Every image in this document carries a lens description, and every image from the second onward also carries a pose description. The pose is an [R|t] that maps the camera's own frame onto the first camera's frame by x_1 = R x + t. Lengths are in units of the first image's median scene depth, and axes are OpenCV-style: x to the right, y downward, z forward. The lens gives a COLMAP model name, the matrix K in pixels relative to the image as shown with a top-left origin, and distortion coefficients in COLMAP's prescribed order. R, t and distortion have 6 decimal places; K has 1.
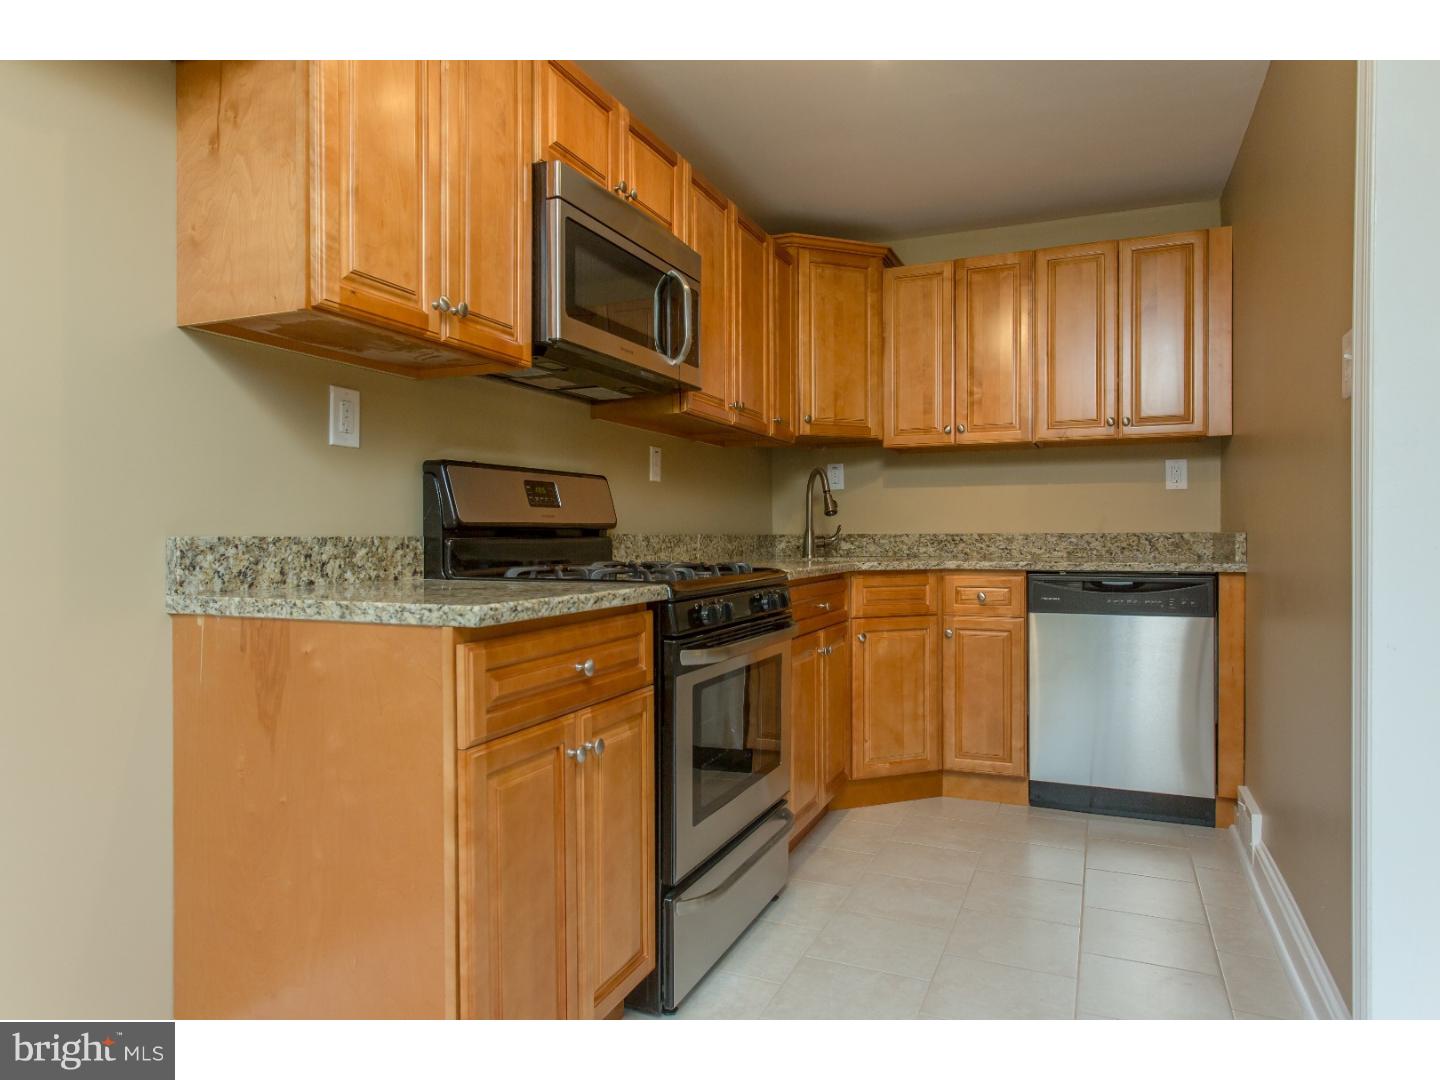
lens RADIAL K [[917.9, 0, 724.2], [0, 917.9, 535.8], [0, 0, 1]] dist [0.034943, 0.000426]
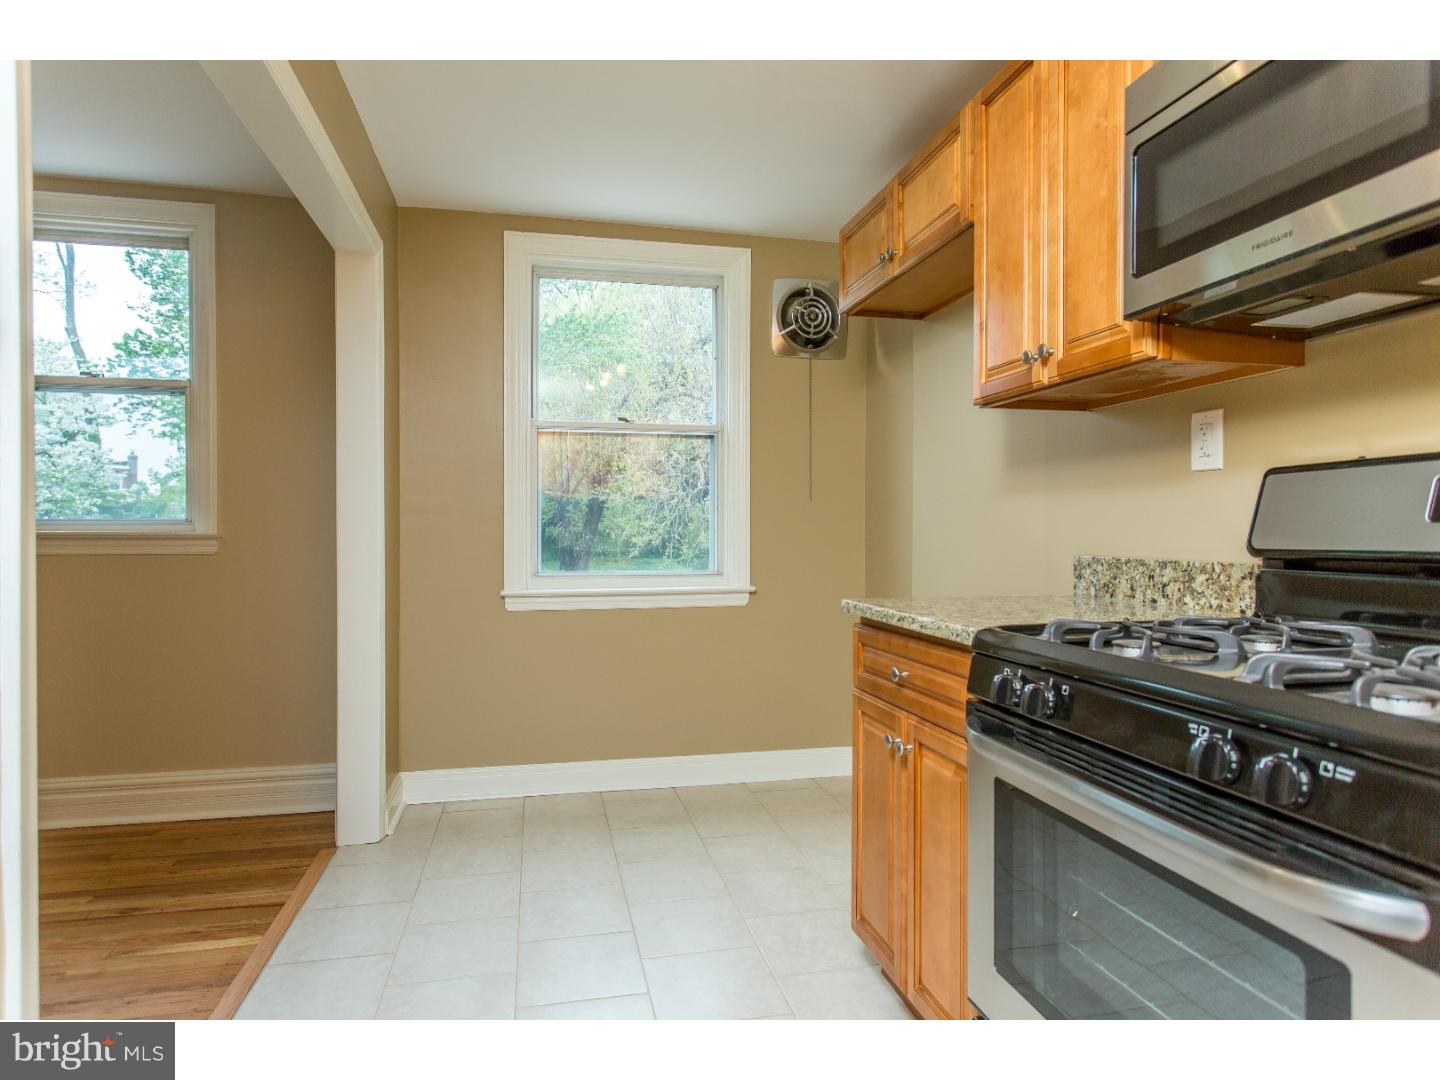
lens RADIAL K [[824.1, 0, 721.1], [0, 824.1, 537.2], [0, 0, 1]] dist [0.007032, 0.001342]
pose [[-0.813755, 0.003017, -0.581201, 0.559005], [-0.002476, 0.999959, 0.008657, -0.033648], [0.581203, 0.008484, -0.813714, 1.509287]]
